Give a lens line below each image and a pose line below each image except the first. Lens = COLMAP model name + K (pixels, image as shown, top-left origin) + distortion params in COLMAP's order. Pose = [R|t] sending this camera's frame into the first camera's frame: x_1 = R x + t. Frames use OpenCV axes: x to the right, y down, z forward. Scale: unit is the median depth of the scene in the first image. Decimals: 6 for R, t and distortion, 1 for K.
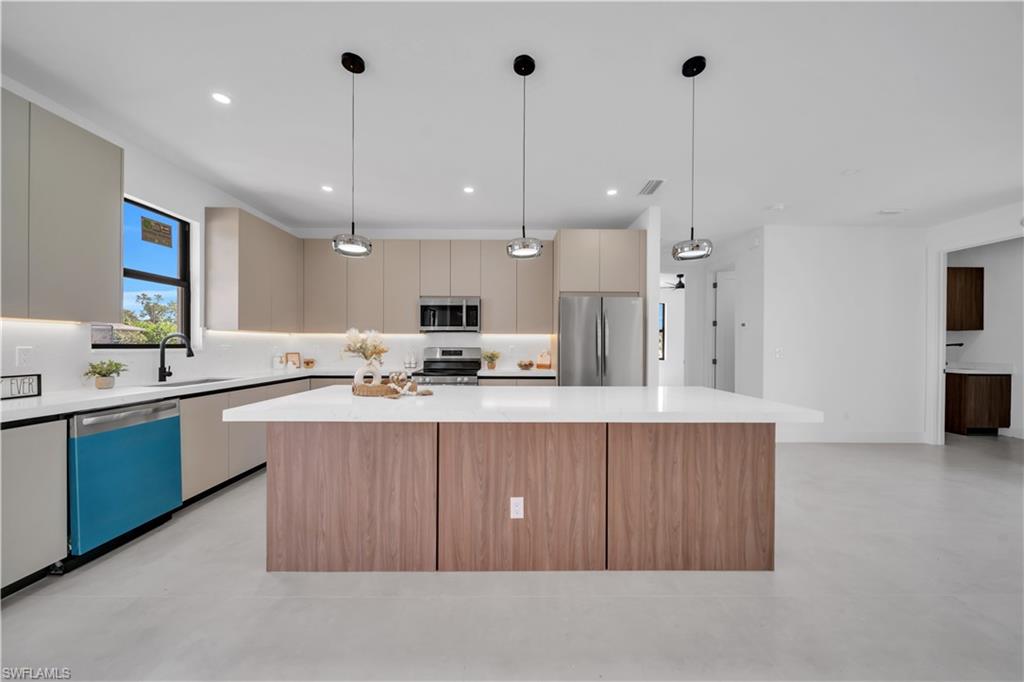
lens RADIAL K [[353.4, 0, 511.8], [0, 353.4, 345.4], [0, 0, 1]] dist [0.000142, -0.000835]
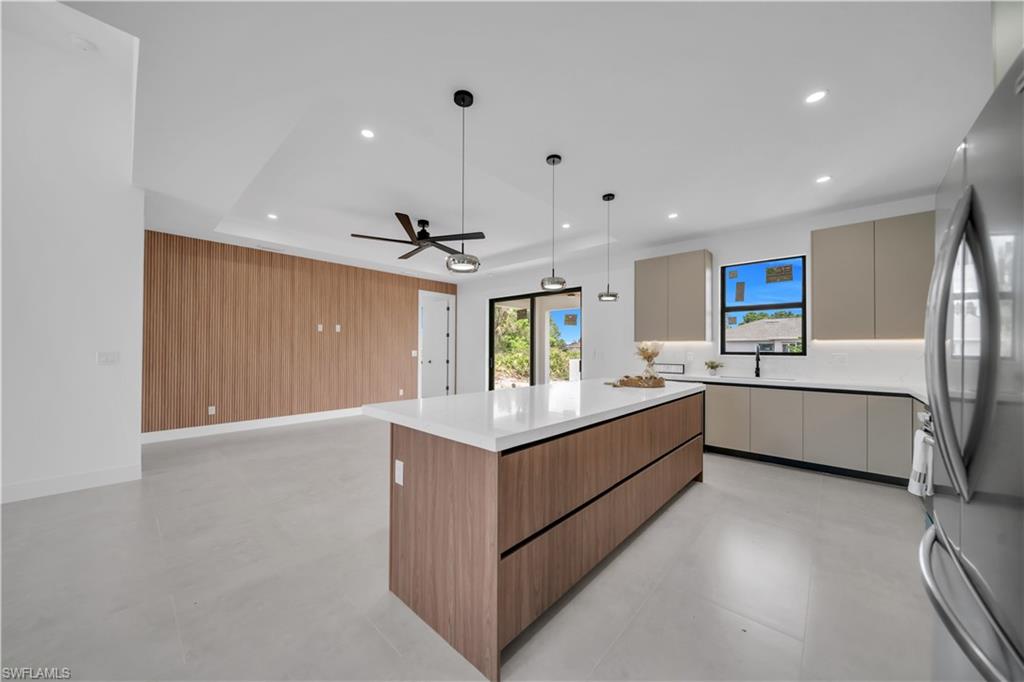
lens RADIAL K [[353.4, 0, 509.7], [0, 353.4, 345.4], [0, 0, 1]] dist [0.000142, -0.000835]
pose [[-0.682041, -0.019271, -0.731060, 0.601563], [-0.010988, 0.999810, -0.016104, 0.002627], [0.731232, -0.002950, -0.682123, 0.916775]]
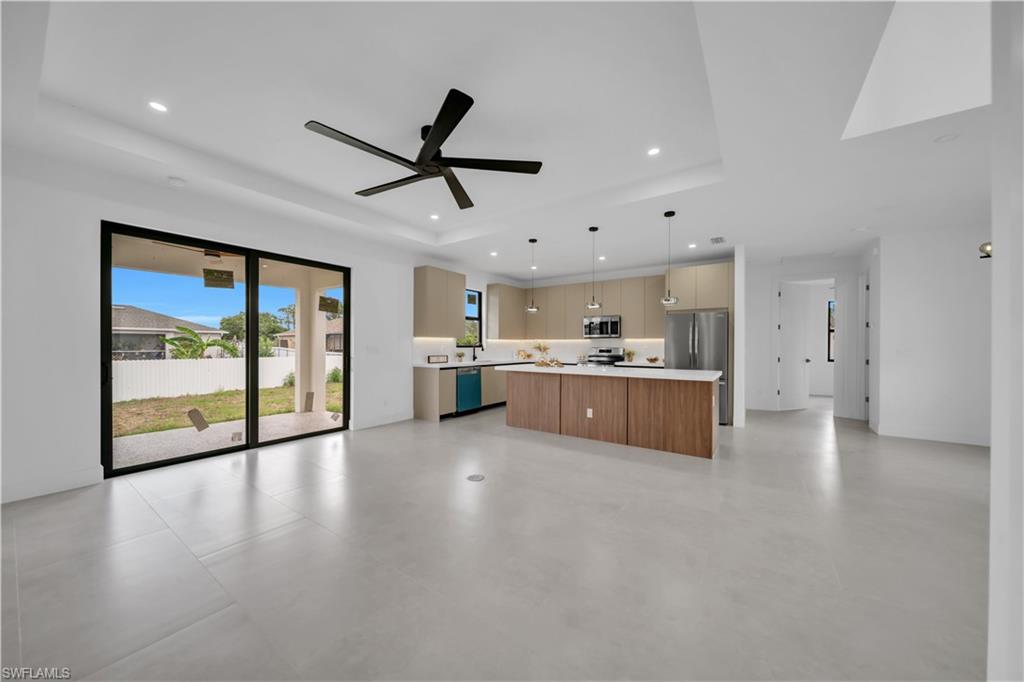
lens RADIAL K [[353.4, 0, 512.6], [0, 353.4, 347.0], [0, 0, 1]] dist [0.000142, -0.000835]
pose [[0.814900, 0.000596, -0.579602, 0.480210], [-0.000983, 0.999999, -0.000354, 0.004599], [0.579601, 0.000858, 0.814900, -0.621917]]
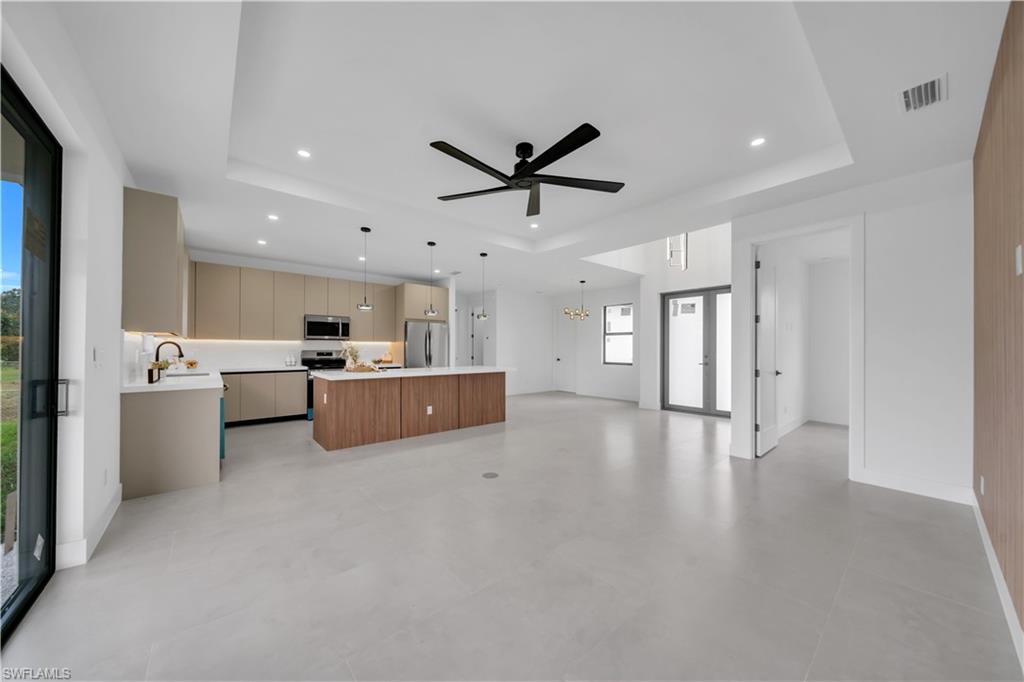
lens RADIAL K [[353.4, 0, 511.7], [0, 353.4, 346.4], [0, 0, 1]] dist [0.000142, -0.000835]
pose [[0.767693, 0.002874, 0.640811, -0.592548], [0.000789, 0.999985, -0.005430, -0.002353], [-0.640817, 0.004674, 0.767680, -0.698776]]
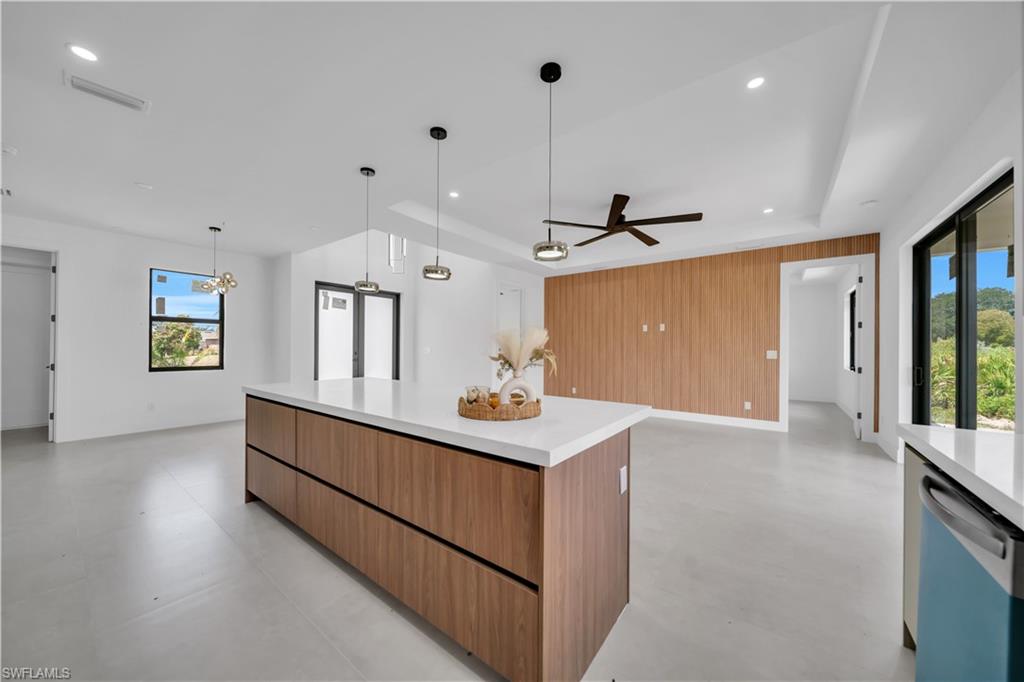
lens RADIAL K [[353.4, 0, 512.1], [0, 353.4, 348.4], [0, 0, 1]] dist [0.000142, -0.000835]
pose [[-0.791842, -0.011190, 0.610623, -0.481921], [-0.008015, 0.999936, 0.007931, -0.005086], [-0.610673, 0.001386, -0.791882, 0.923964]]
